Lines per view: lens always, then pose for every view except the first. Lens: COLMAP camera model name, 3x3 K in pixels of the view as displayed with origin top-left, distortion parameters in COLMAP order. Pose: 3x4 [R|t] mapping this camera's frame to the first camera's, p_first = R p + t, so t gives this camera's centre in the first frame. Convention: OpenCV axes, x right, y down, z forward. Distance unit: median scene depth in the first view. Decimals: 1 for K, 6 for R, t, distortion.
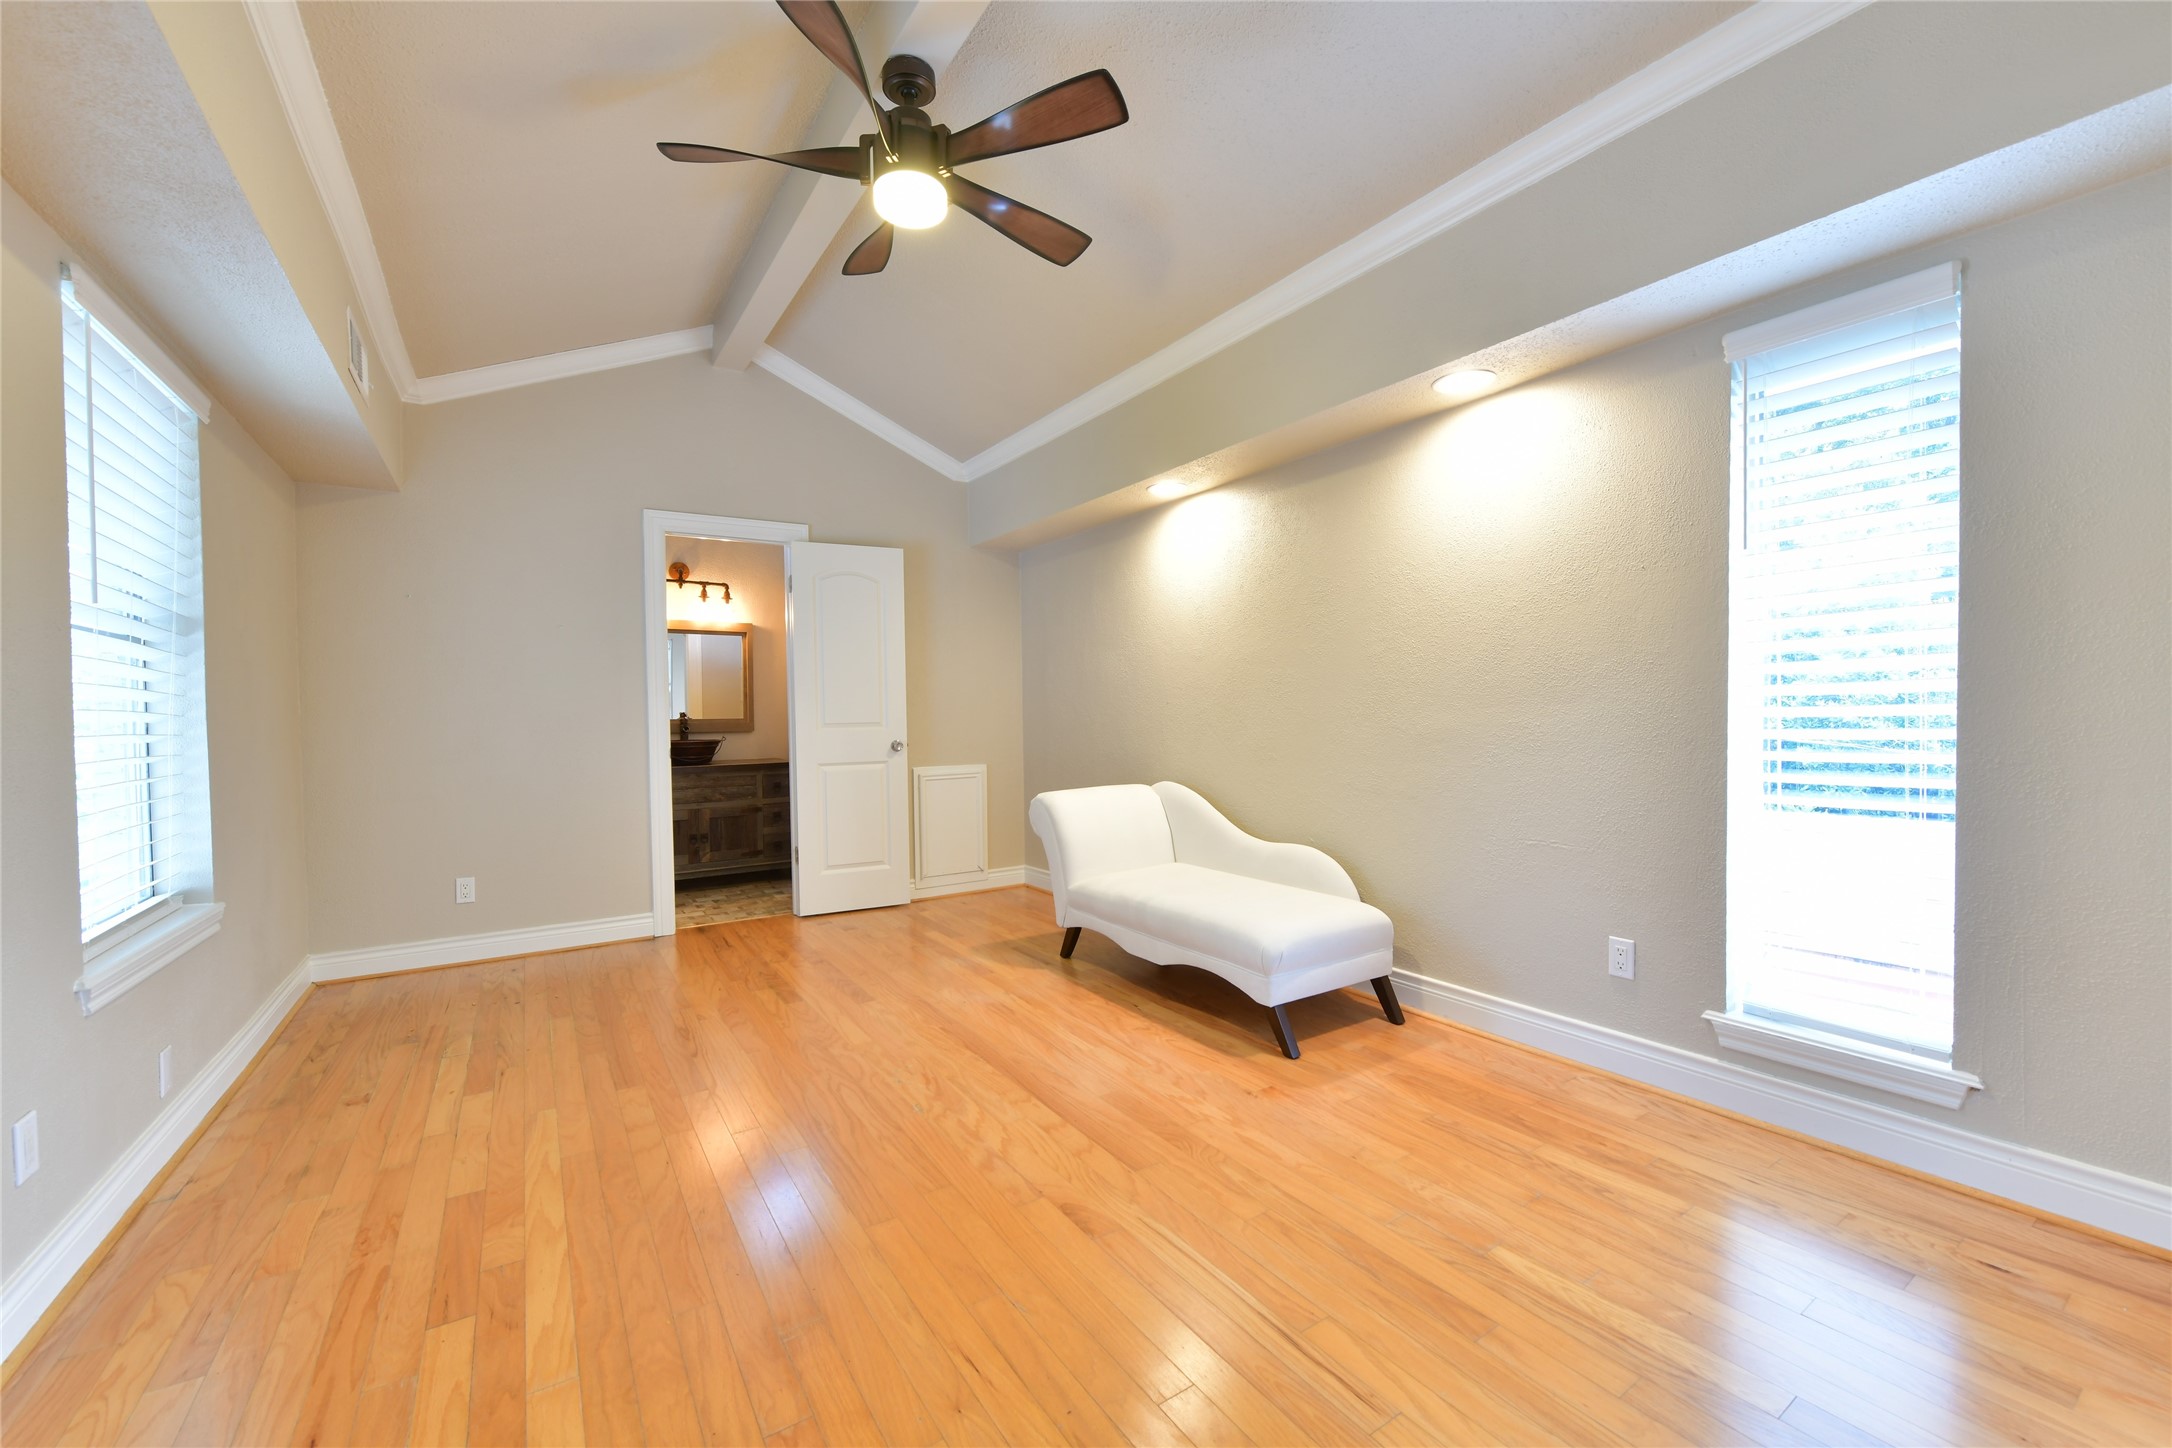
lens RADIAL K [[863.4, 0, 1091.1], [0, 863.4, 729.3], [0, 0, 1]] dist [-0.002454, -0.000219]
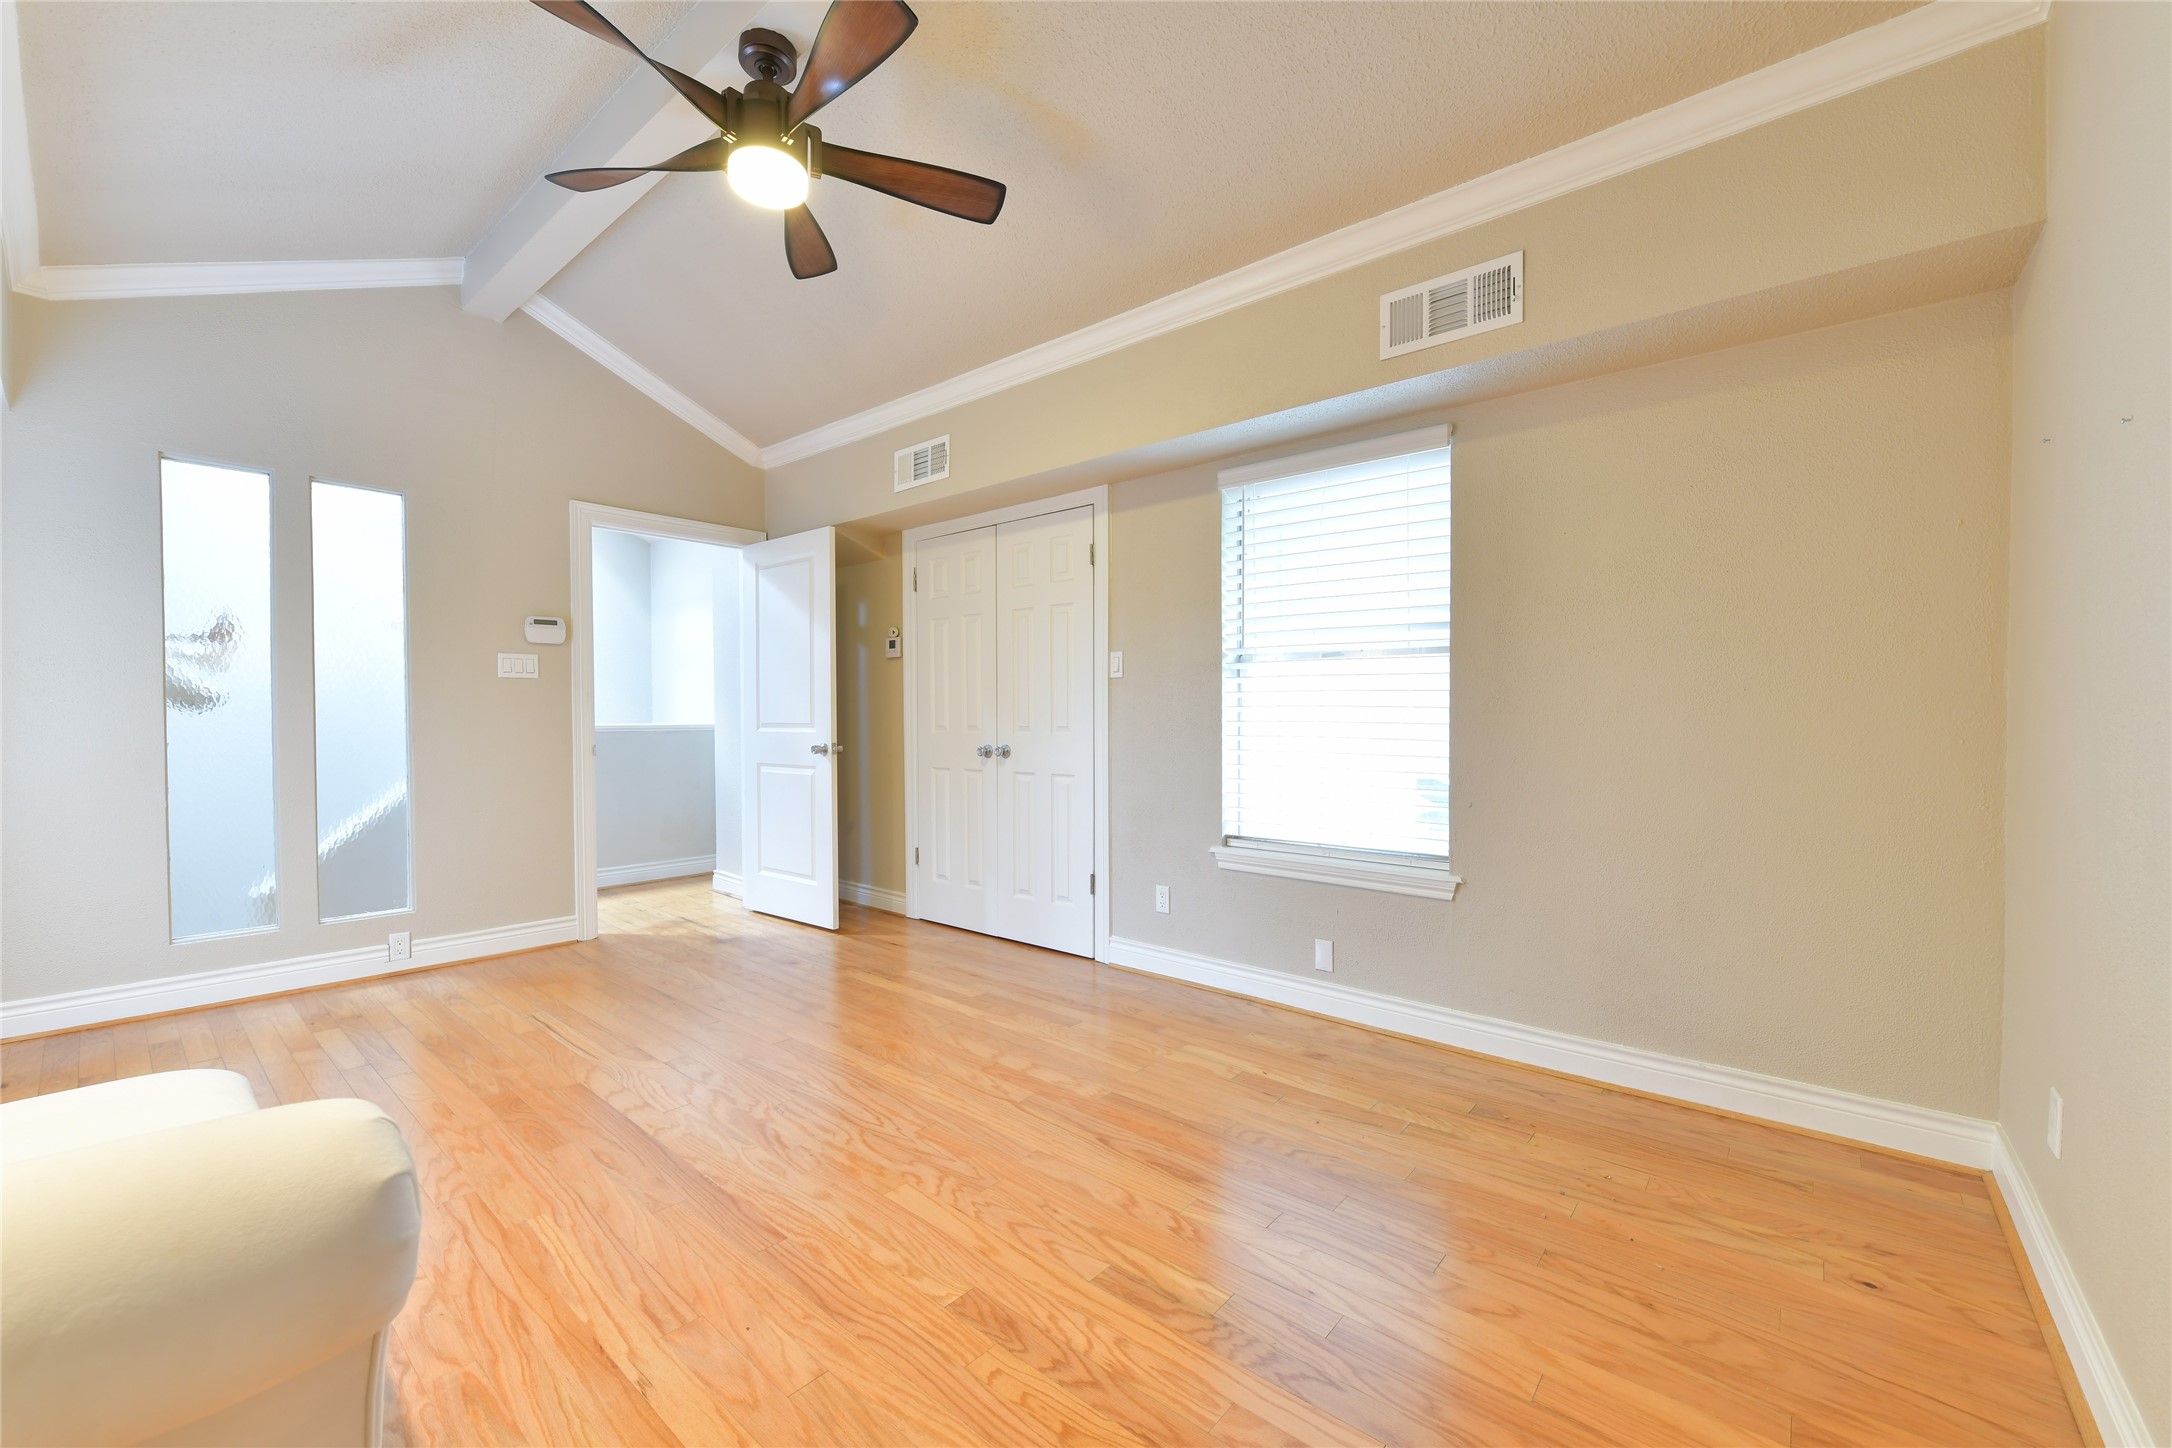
lens RADIAL K [[863.4, 0, 1091.1], [0, 863.4, 729.3], [0, 0, 1]] dist [-0.002454, -0.000219]
pose [[-0.959376, 0.020910, -0.281353, -0.259402], [0.009640, 0.999097, 0.041383, -0.037354], [0.281965, 0.036990, -0.958712, 1.931192]]
